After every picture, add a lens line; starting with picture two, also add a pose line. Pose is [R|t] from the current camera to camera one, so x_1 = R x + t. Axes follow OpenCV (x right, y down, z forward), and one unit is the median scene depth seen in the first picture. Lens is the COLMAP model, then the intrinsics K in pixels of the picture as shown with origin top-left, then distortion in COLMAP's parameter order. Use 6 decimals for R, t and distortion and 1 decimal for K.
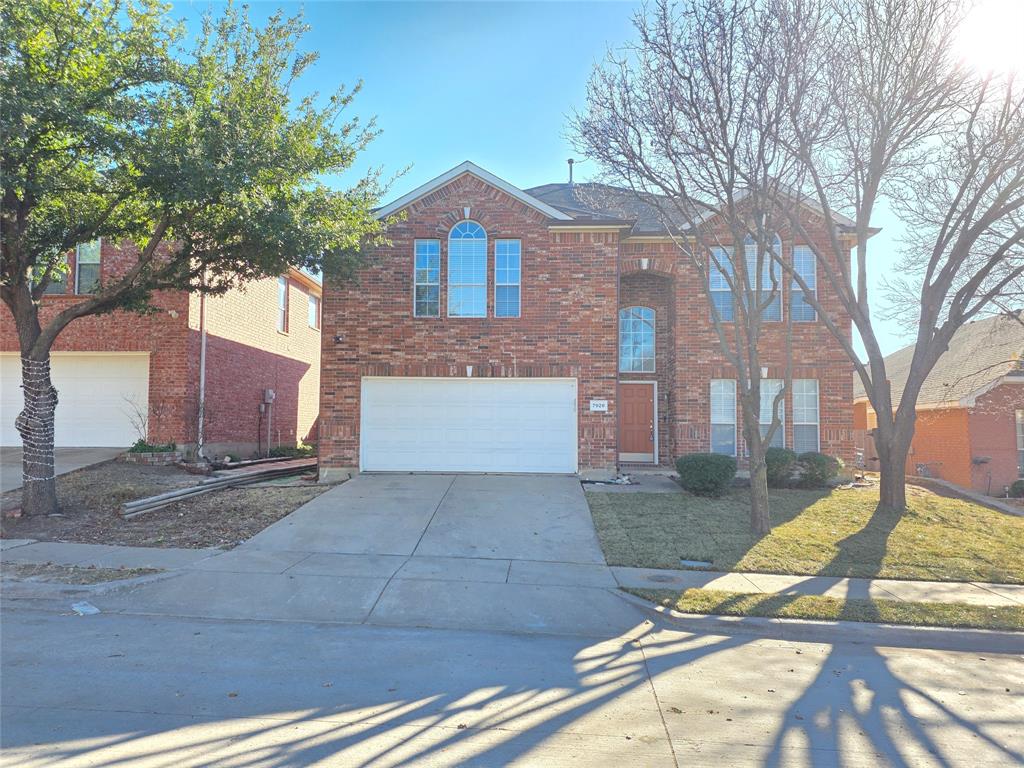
lens RADIAL K [[705.0, 0, 515.3], [0, 705.0, 389.2], [0, 0, 1]] dist [0.117049, -0.172070]
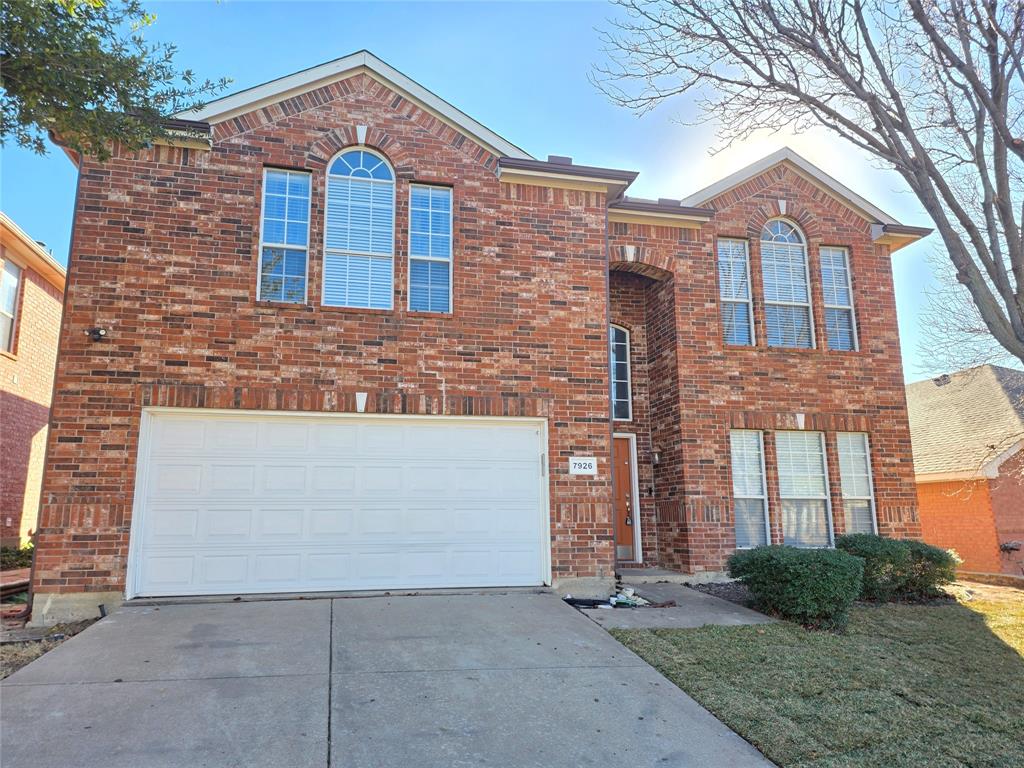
lens RADIAL K [[705.0, 0, 515.3], [0, 705.0, 389.2], [0, 0, 1]] dist [0.117049, -0.172070]
pose [[0.966766, 0.034572, 0.253316, -0.088358], [-0.003626, 0.992569, -0.121627, 0.031096], [-0.255638, 0.116666, 0.959707, 0.431694]]
